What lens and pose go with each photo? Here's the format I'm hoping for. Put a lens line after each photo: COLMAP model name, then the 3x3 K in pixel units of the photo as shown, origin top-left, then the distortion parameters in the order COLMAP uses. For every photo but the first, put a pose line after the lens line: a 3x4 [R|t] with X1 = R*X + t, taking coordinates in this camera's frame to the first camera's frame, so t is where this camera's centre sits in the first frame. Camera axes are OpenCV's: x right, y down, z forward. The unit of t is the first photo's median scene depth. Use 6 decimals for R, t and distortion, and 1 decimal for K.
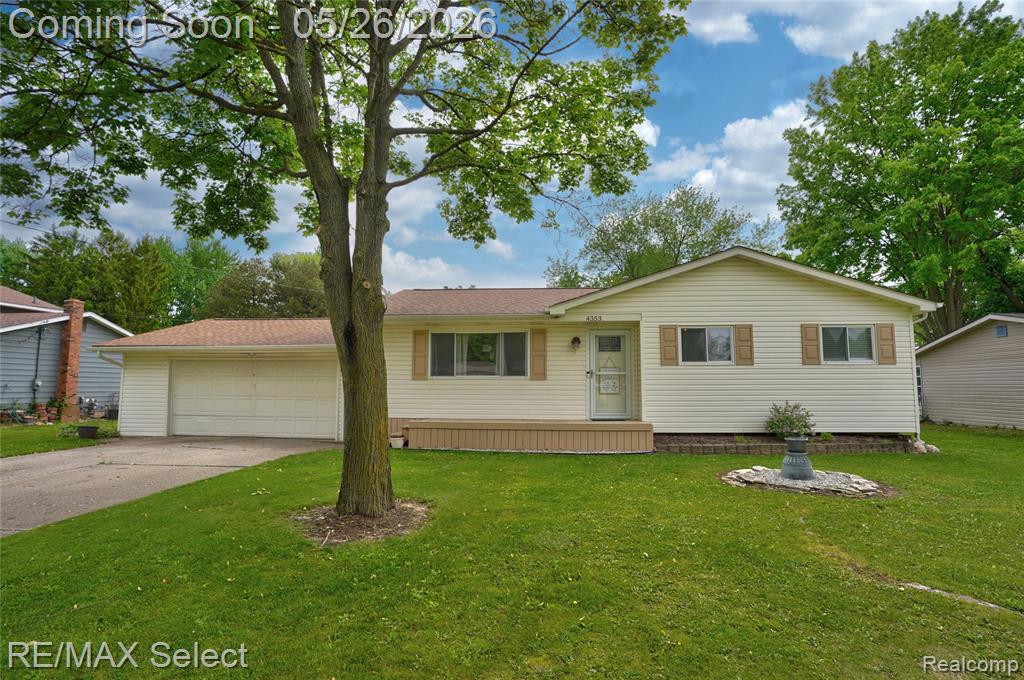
lens RADIAL K [[487.5, 0, 512.4], [0, 487.5, 329.0], [0, 0, 1]] dist [-0.019577, -0.000114]
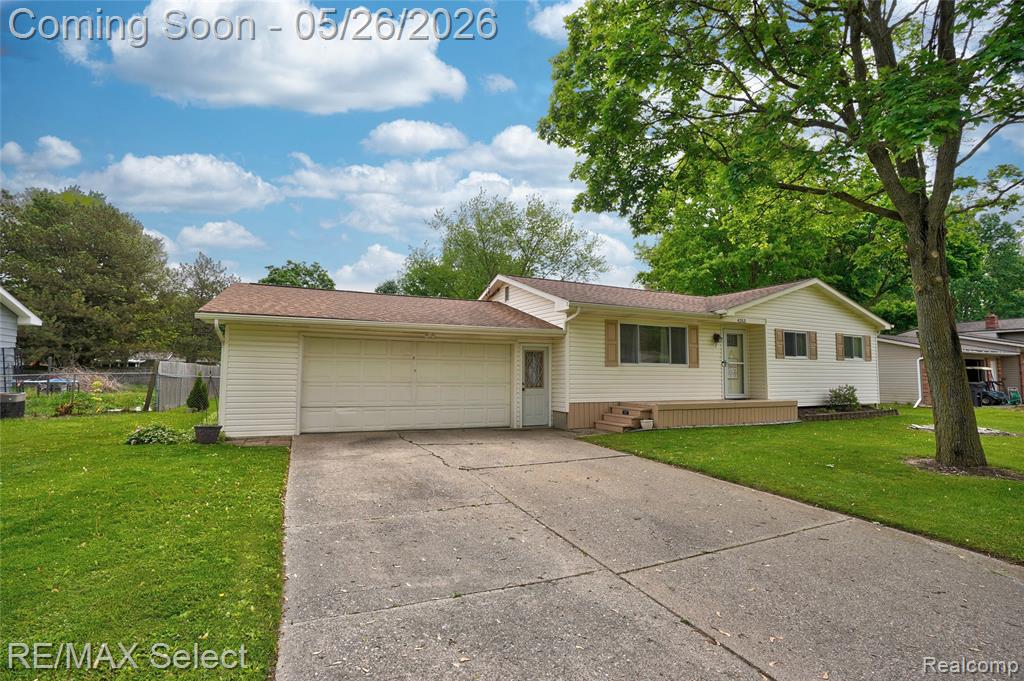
lens RADIAL K [[474.2, 0, 511.6], [0, 474.2, 326.8], [0, 0, 1]] dist [-0.002475, 0.000146]
pose [[0.860727, 0.056224, 0.505953, -0.934941], [-0.063952, 0.997951, -0.002102, 0.034584], [-0.505035, -0.030547, 0.862558, 0.216531]]
